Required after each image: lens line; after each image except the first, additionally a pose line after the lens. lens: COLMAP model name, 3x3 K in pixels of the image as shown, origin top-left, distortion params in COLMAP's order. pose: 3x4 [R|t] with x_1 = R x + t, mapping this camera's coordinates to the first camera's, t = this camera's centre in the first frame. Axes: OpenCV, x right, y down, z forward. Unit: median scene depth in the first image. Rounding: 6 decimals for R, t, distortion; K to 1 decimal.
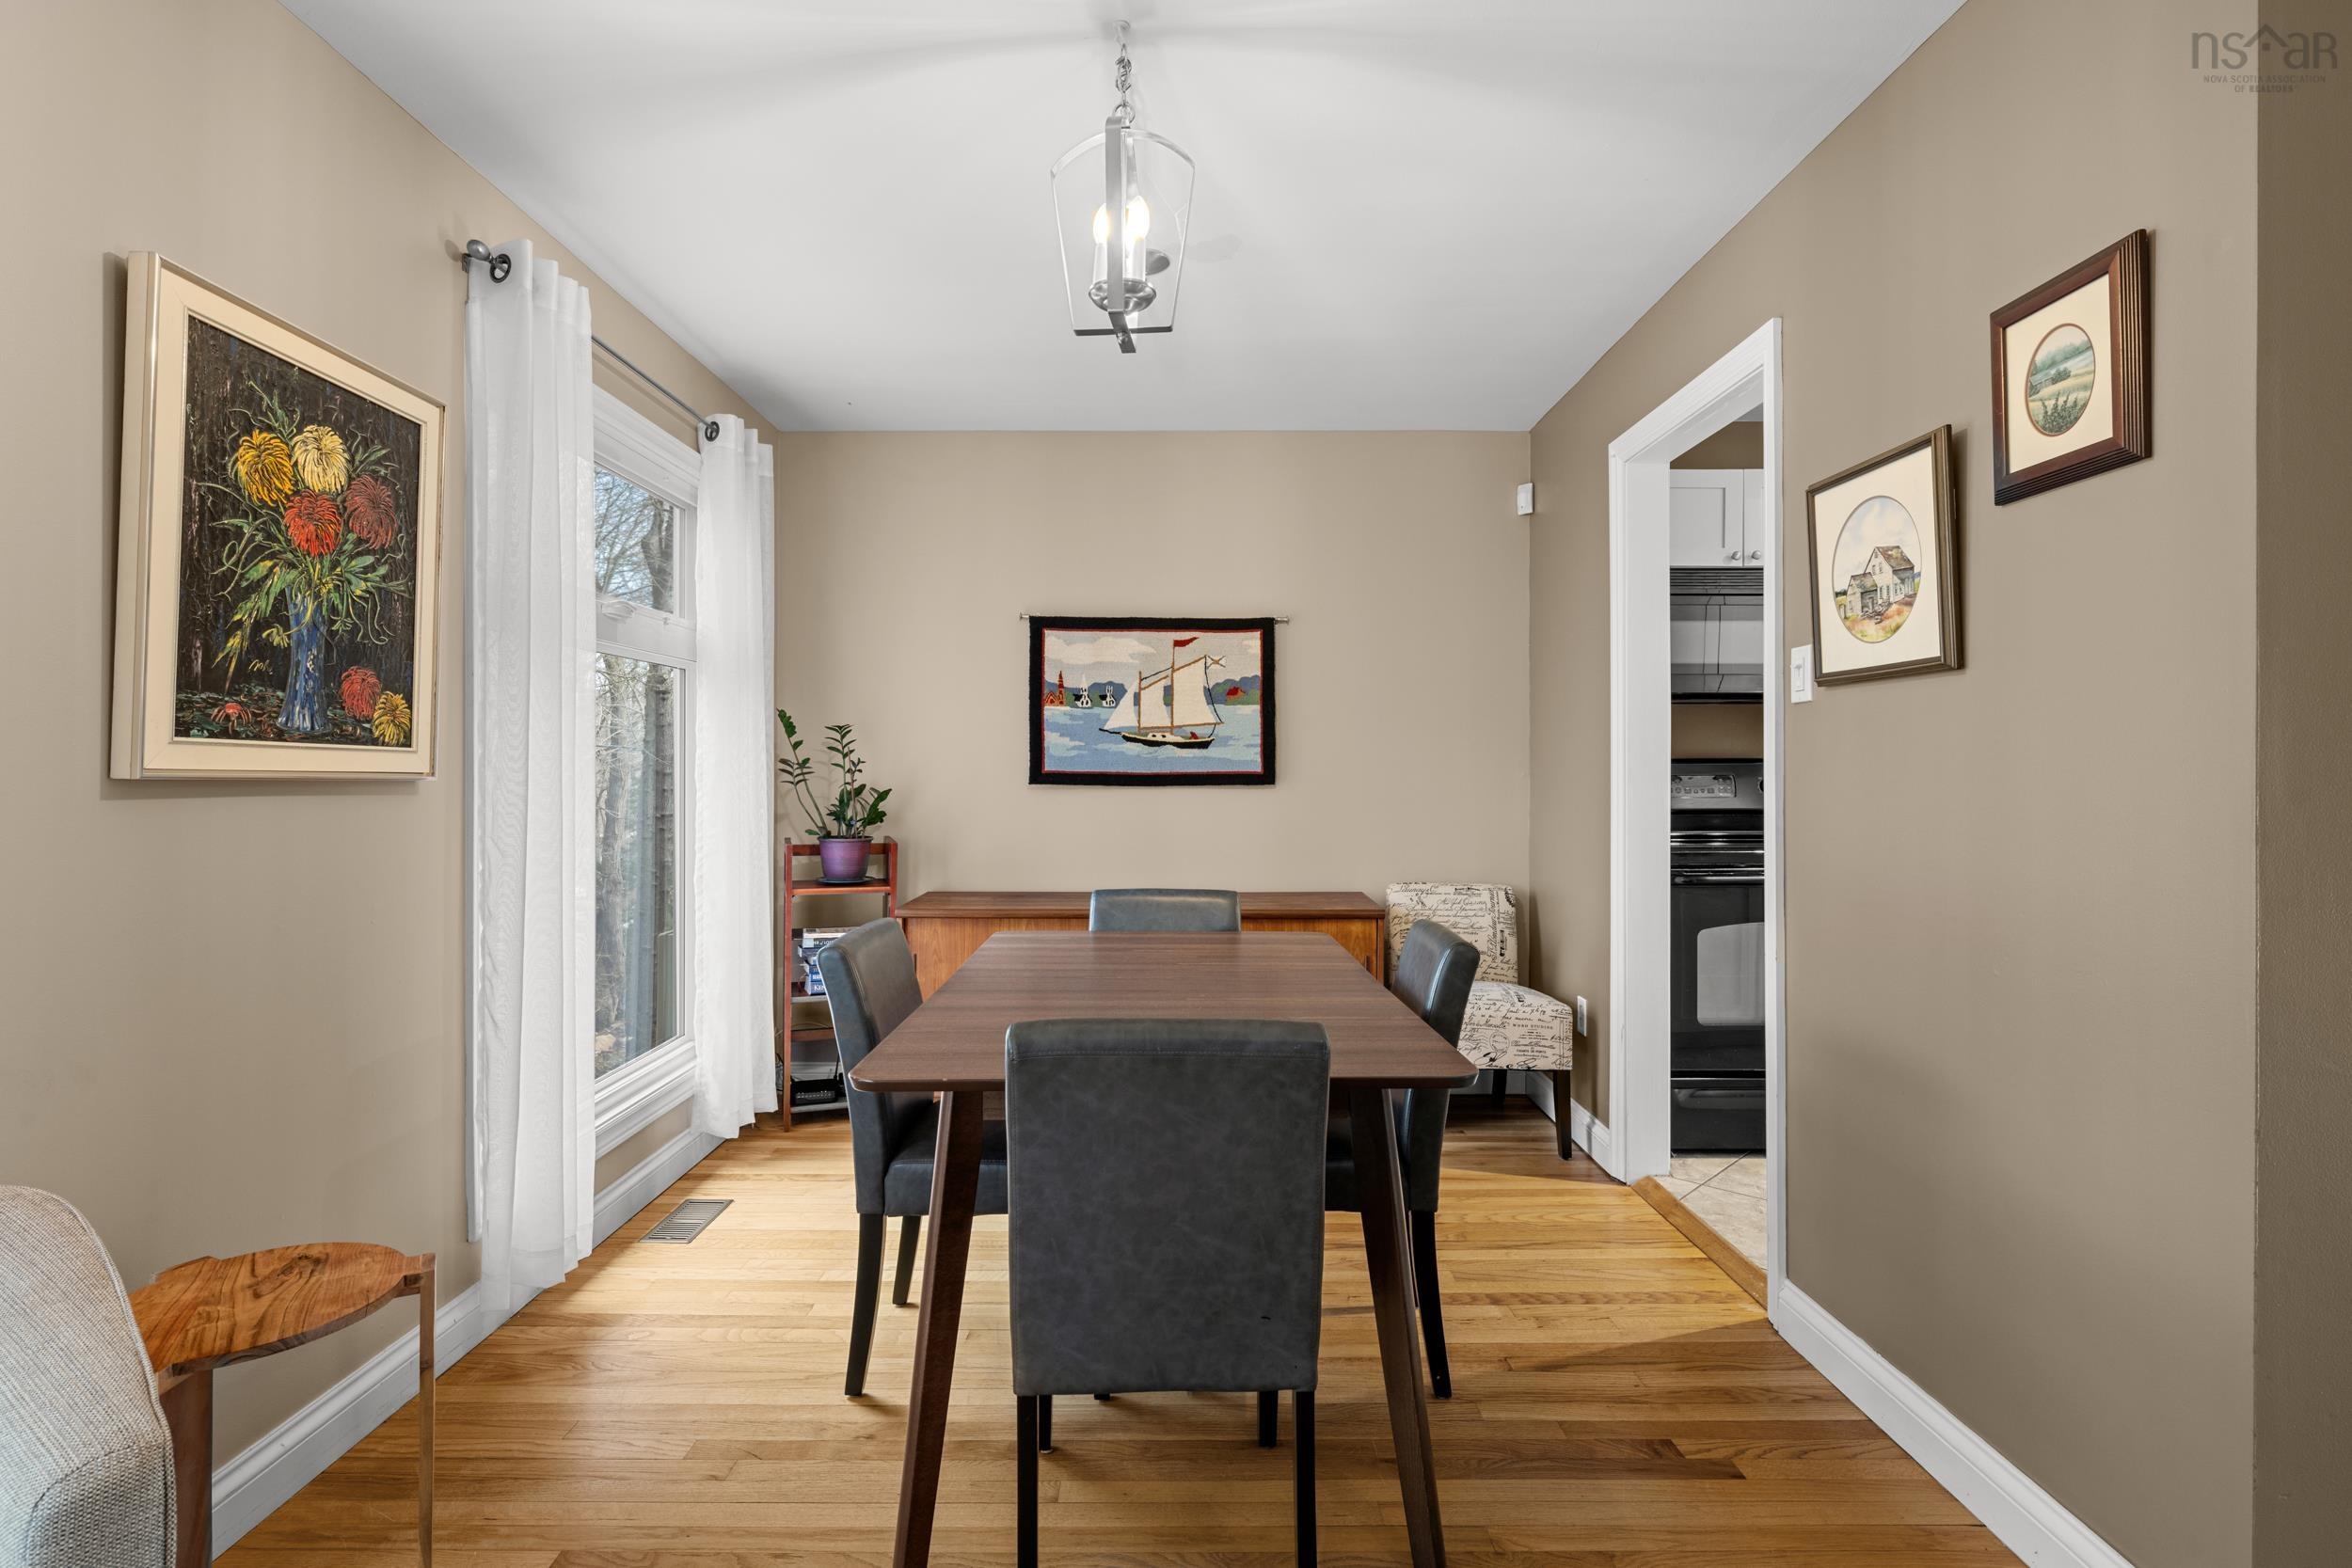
lens RADIAL K [[1127.9, 0, 1175.3], [0, 1127.9, 775.2], [0, 0, 1]] dist [-0.001147, -0.000403]
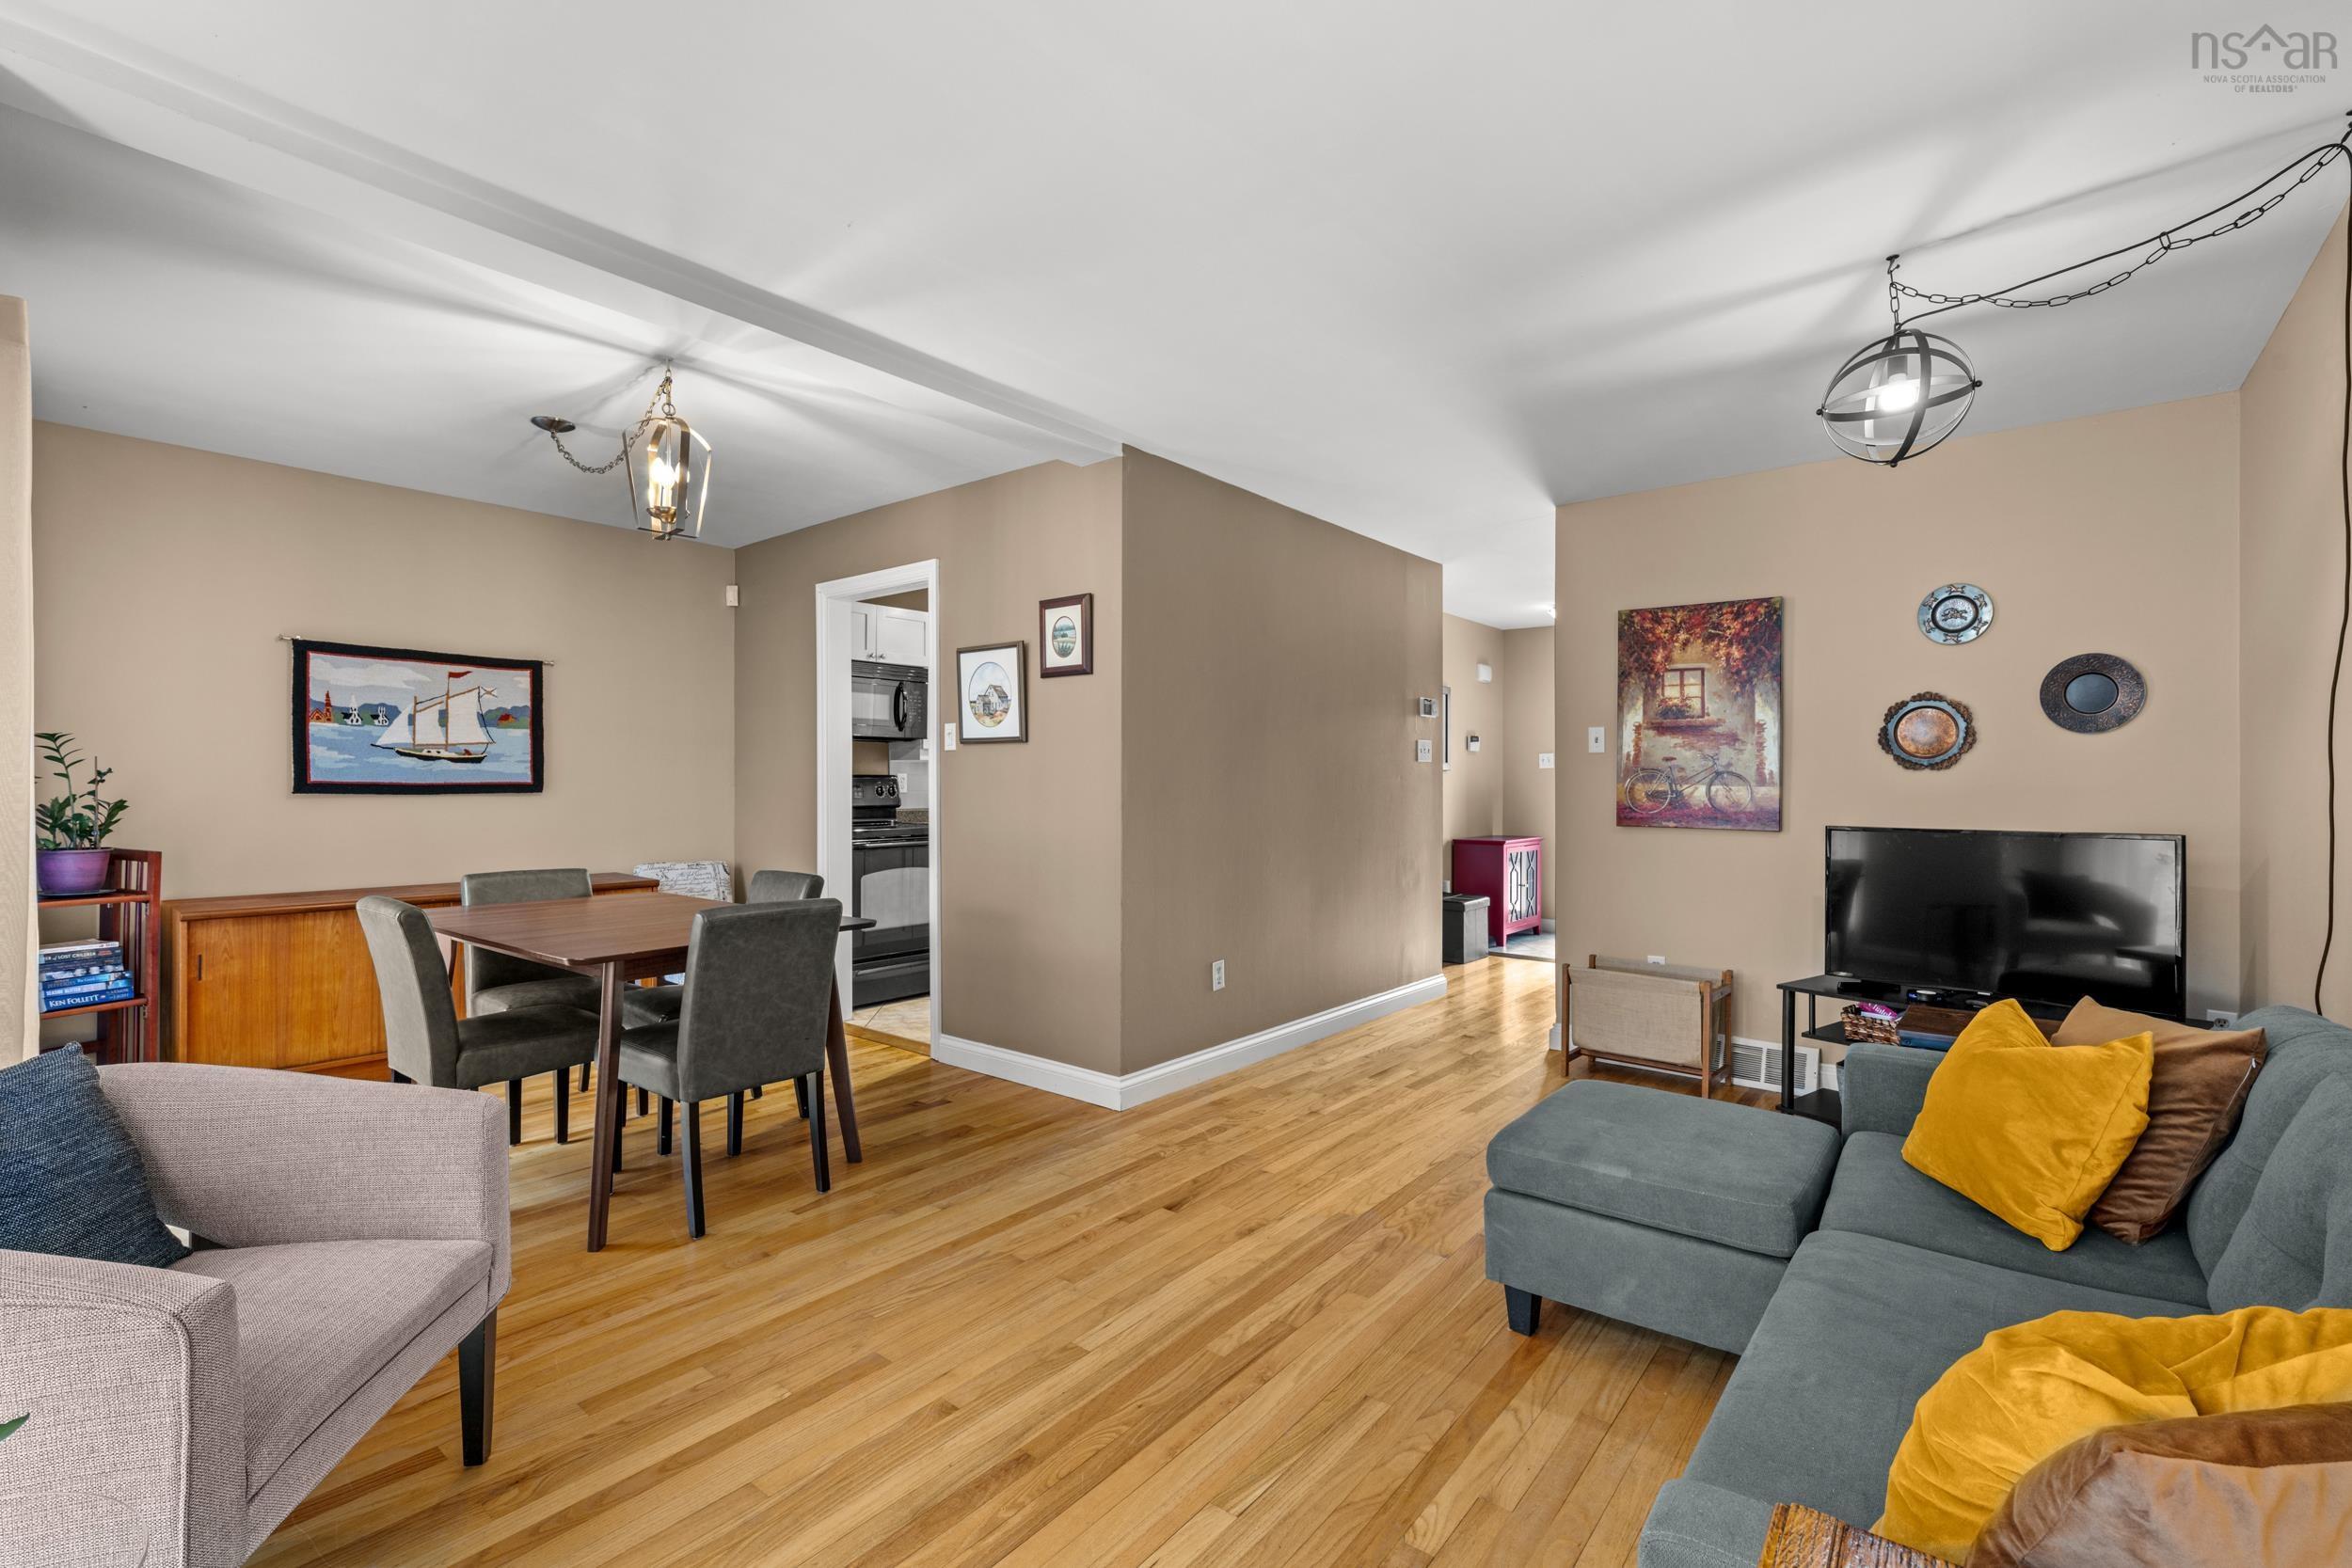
lens RADIAL K [[1053.6, 0, 1176.0], [0, 1053.6, 784.0], [0, 0, 1]] dist [-0.000491, -0.000055]
pose [[0.629222, 0.000253, 0.777226, -0.385449], [-0.001242, 0.999999, 0.000681, -0.002895], [-0.777225, -0.001394, 0.629222, -0.301574]]
